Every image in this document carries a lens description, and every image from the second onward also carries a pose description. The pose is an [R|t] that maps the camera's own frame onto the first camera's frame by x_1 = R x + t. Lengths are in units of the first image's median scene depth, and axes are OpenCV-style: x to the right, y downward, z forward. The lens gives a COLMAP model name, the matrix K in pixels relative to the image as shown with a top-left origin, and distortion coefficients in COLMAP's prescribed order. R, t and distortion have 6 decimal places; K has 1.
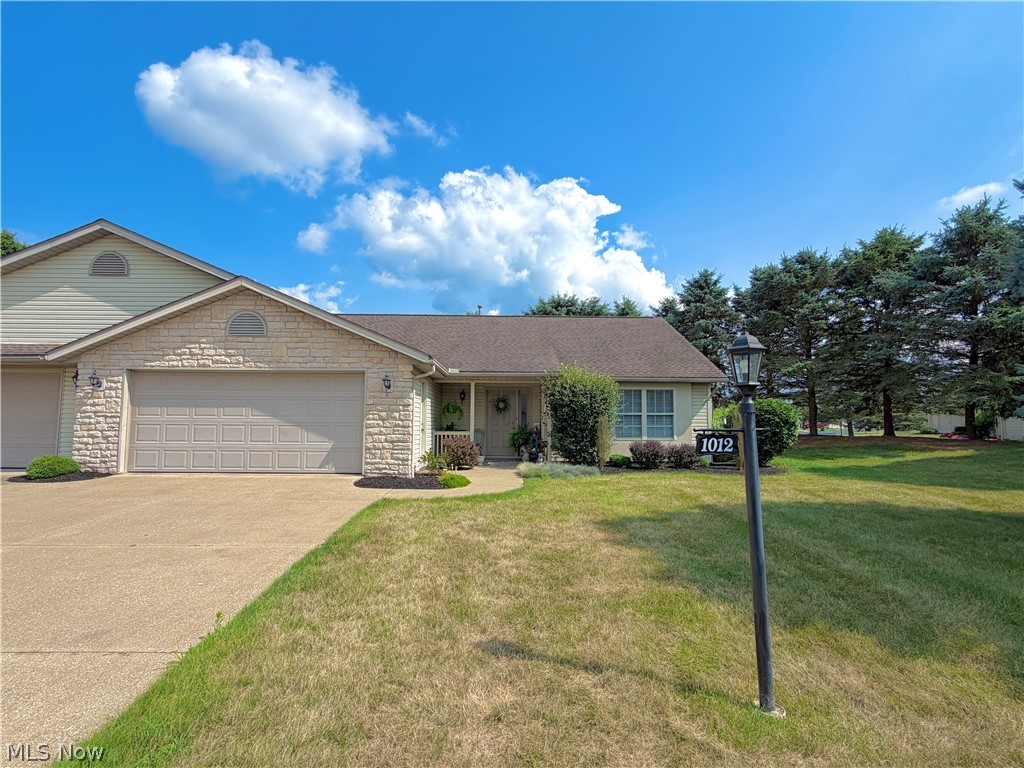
lens RADIAL K [[501.2, 0, 512.9], [0, 501.2, 383.3], [0, 0, 1]] dist [0.000147, -0.000319]
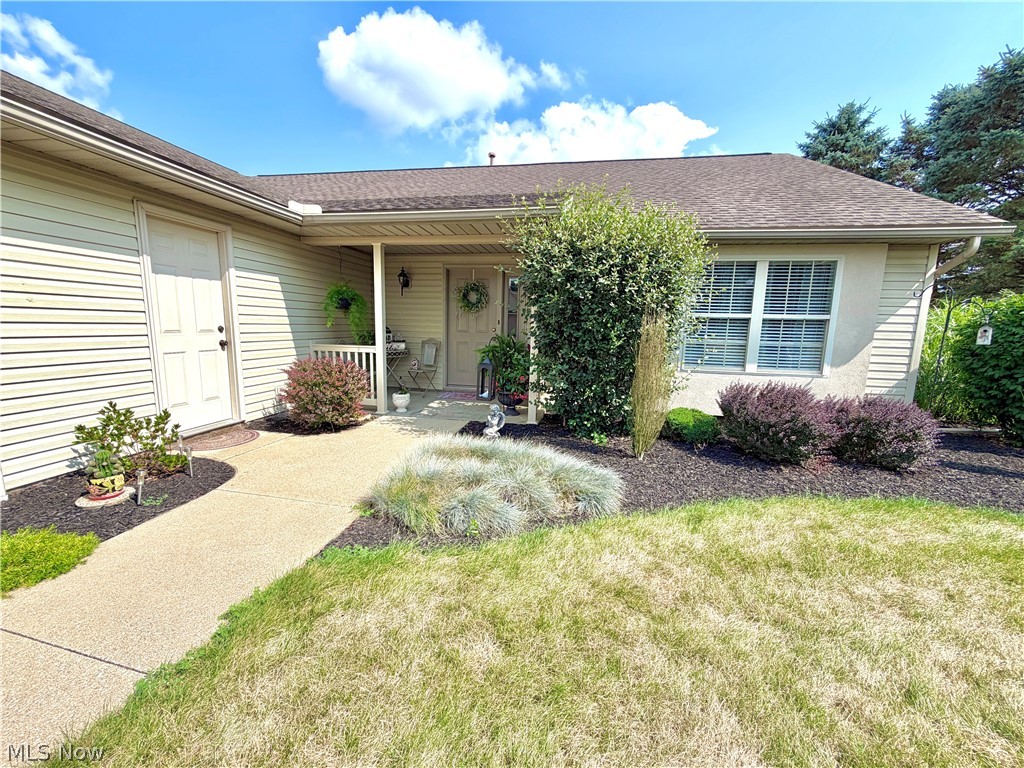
lens RADIAL K [[407.0, 0, 514.4], [0, 407.0, 384.9], [0, 0, 1]] dist [0.000048, -0.000062]
pose [[0.981181, 0.046415, -0.187431, 0.120001], [-0.003238, 0.974498, 0.224374, 0.039715], [0.193065, -0.219544, 0.956309, 0.595329]]
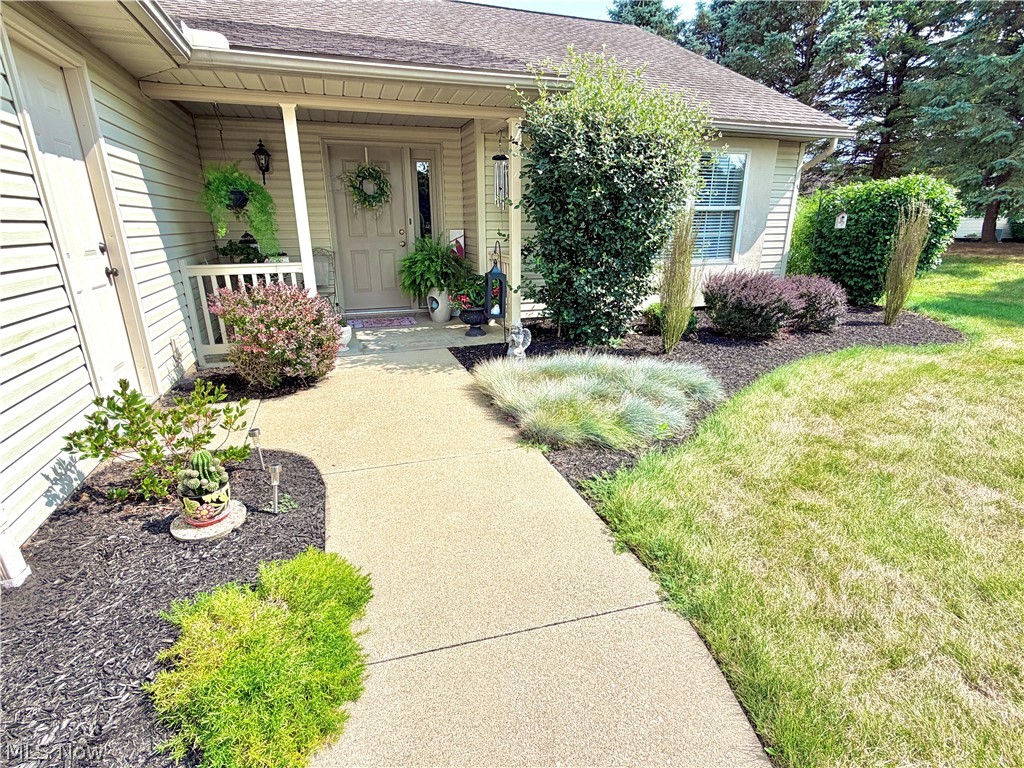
lens RADIAL K [[501.2, 0, 511.8], [0, 501.2, 387.9], [0, 0, 1]] dist [0.000147, -0.000319]
pose [[0.948590, -0.109934, 0.296802, -0.056542], [-0.014235, 0.921974, 0.386990, 0.036915], [-0.316187, -0.371320, 0.873010, 0.581381]]
